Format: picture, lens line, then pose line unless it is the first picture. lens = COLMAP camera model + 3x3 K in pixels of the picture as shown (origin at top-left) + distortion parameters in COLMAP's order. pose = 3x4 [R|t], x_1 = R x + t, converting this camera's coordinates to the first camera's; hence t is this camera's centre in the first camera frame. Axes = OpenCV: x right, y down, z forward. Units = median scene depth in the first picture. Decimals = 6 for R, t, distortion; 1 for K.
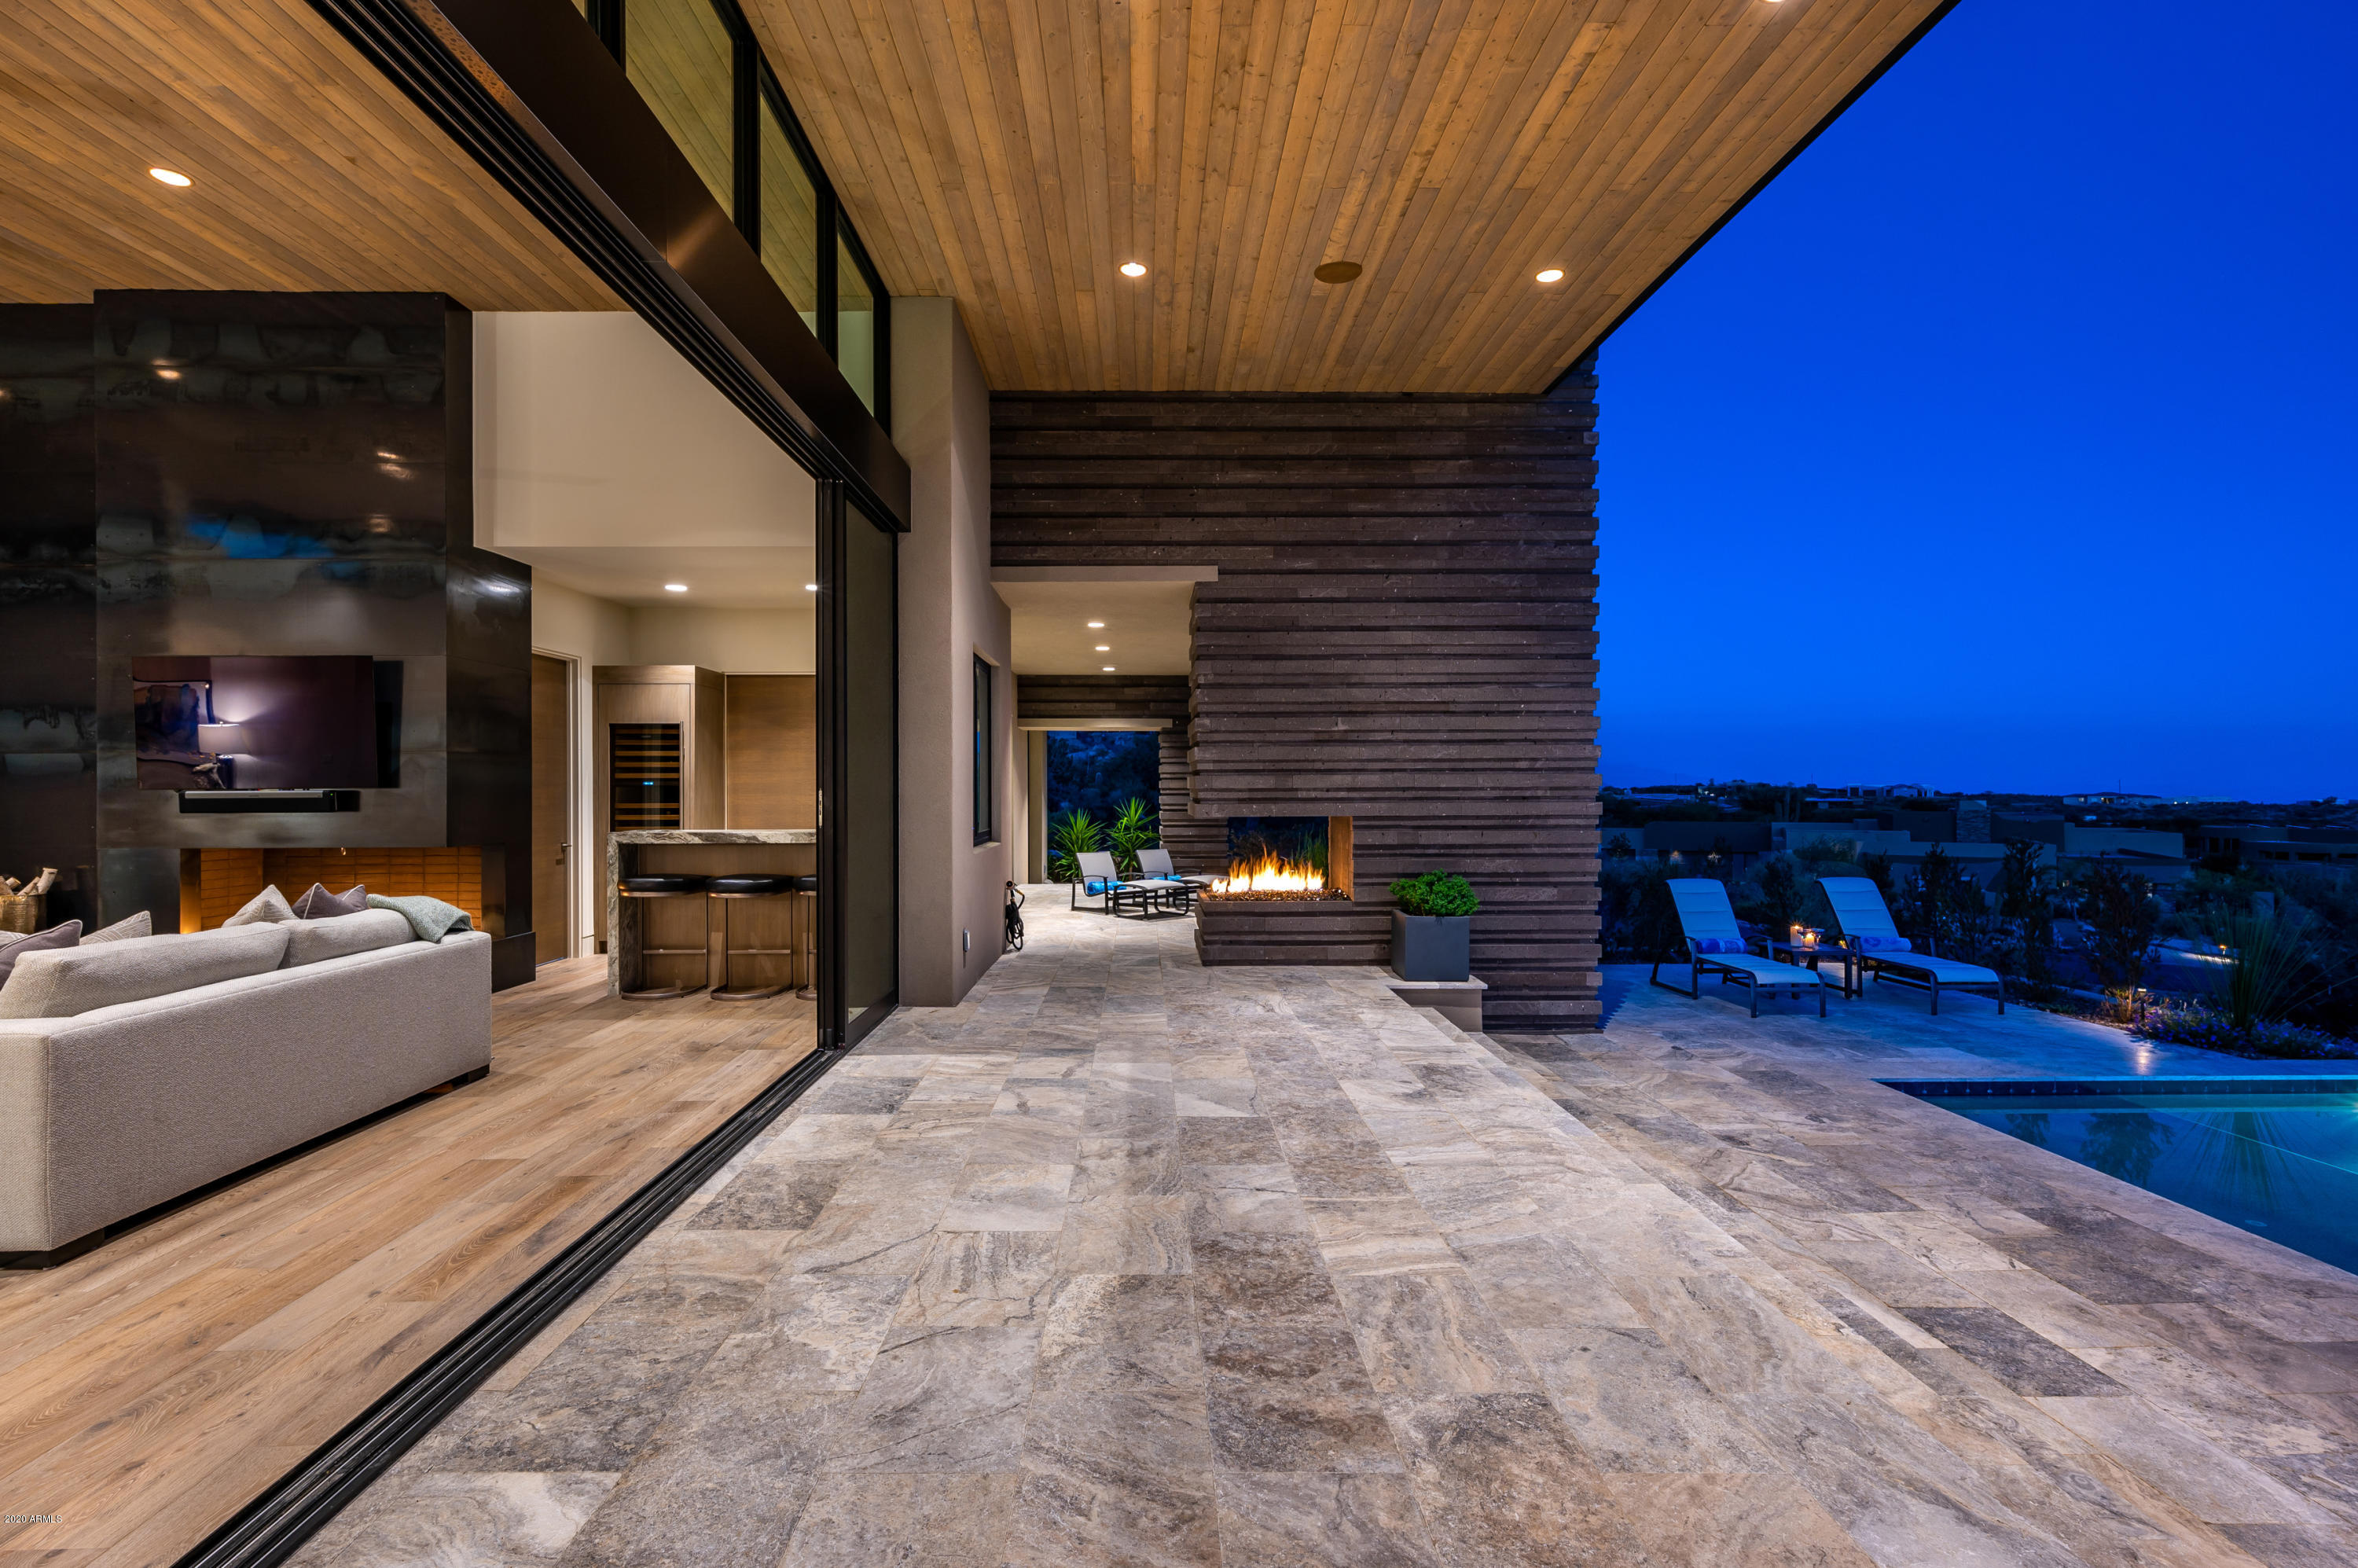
lens RADIAL K [[1074.9, 0, 1153.1], [0, 1074.9, 784.9], [0, 0, 1]] dist [0.002896, 0.000405]
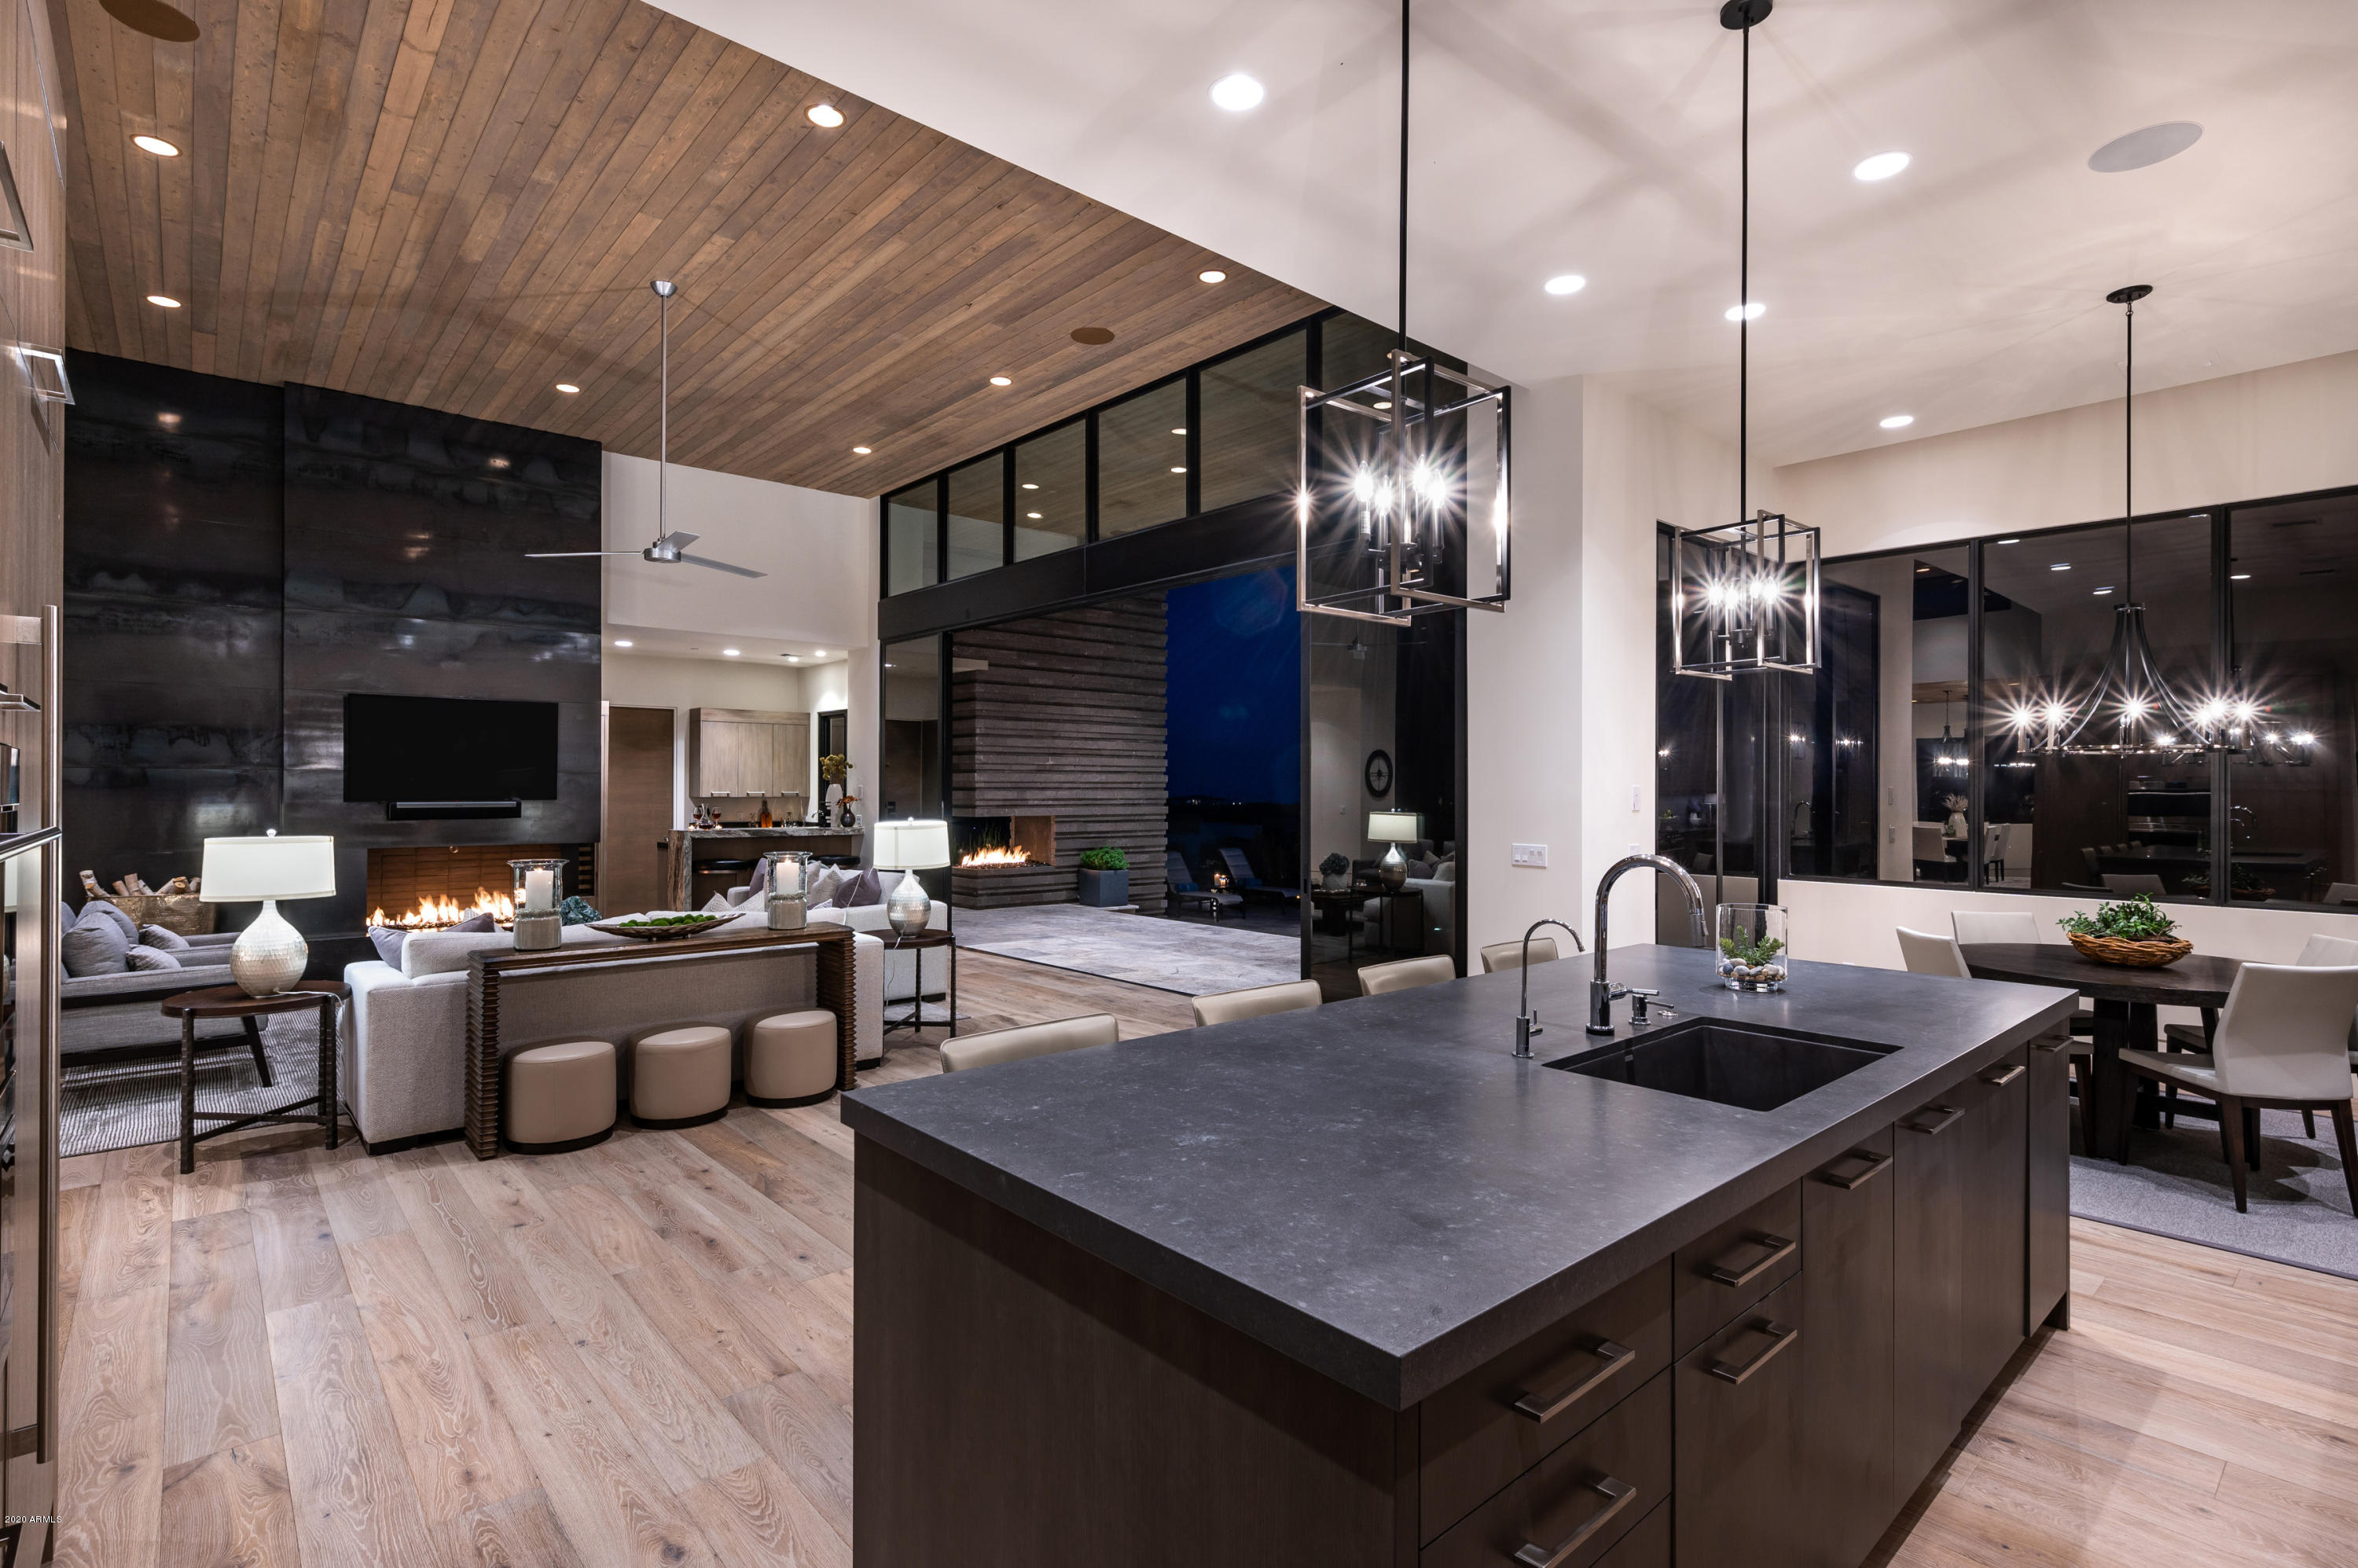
lens RADIAL K [[1115.8, 0, 1173.4], [0, 1115.8, 783.4], [0, 0, 1]] dist [0.000277, -0.000132]
pose [[0.759609, 0.009366, 0.650312, -0.811322], [-0.006852, 0.999956, -0.006399, -0.011194], [-0.650344, 0.000405, 0.759640, -0.447914]]
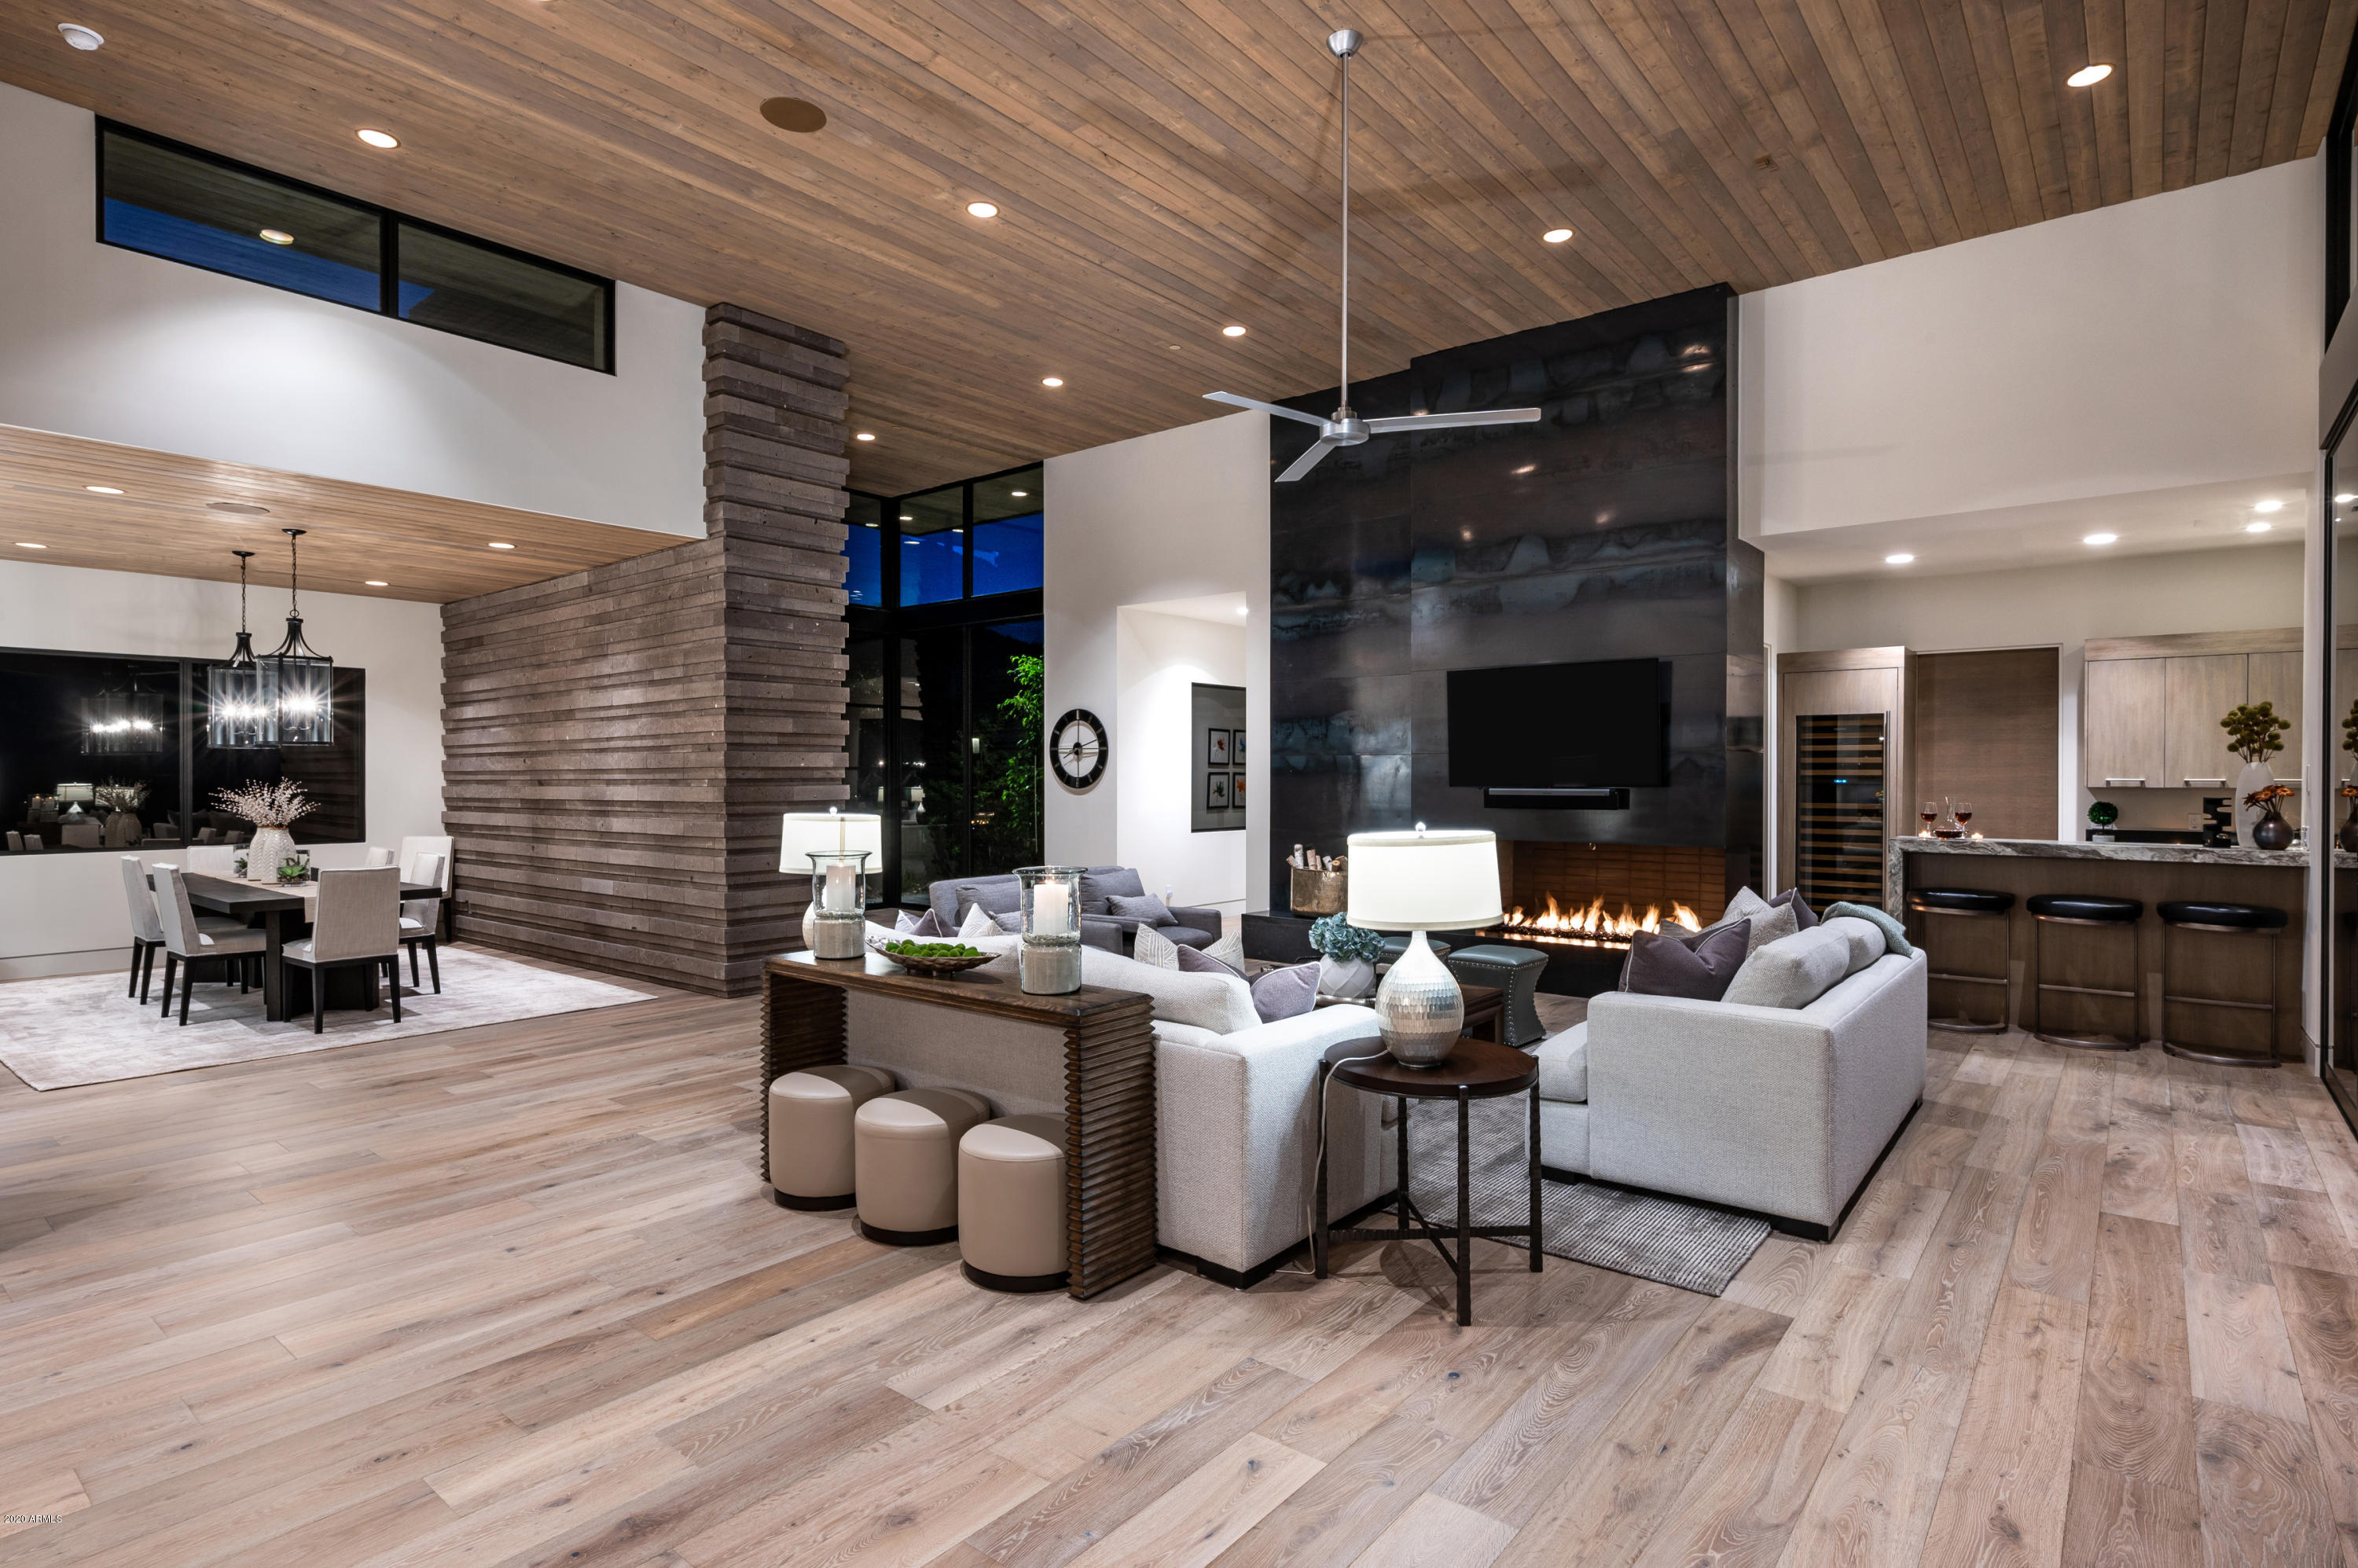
lens RADIAL K [[1185.5, 0, 1179.0], [0, 1185.5, 784.0], [0, 0, 1]] dist [0.001875, 0.000132]
pose [[0.766401, 0.009021, -0.642299, -0.270848], [-0.002664, 0.999937, 0.010865, -0.008841], [0.642357, -0.006616, 0.766377, -0.117644]]
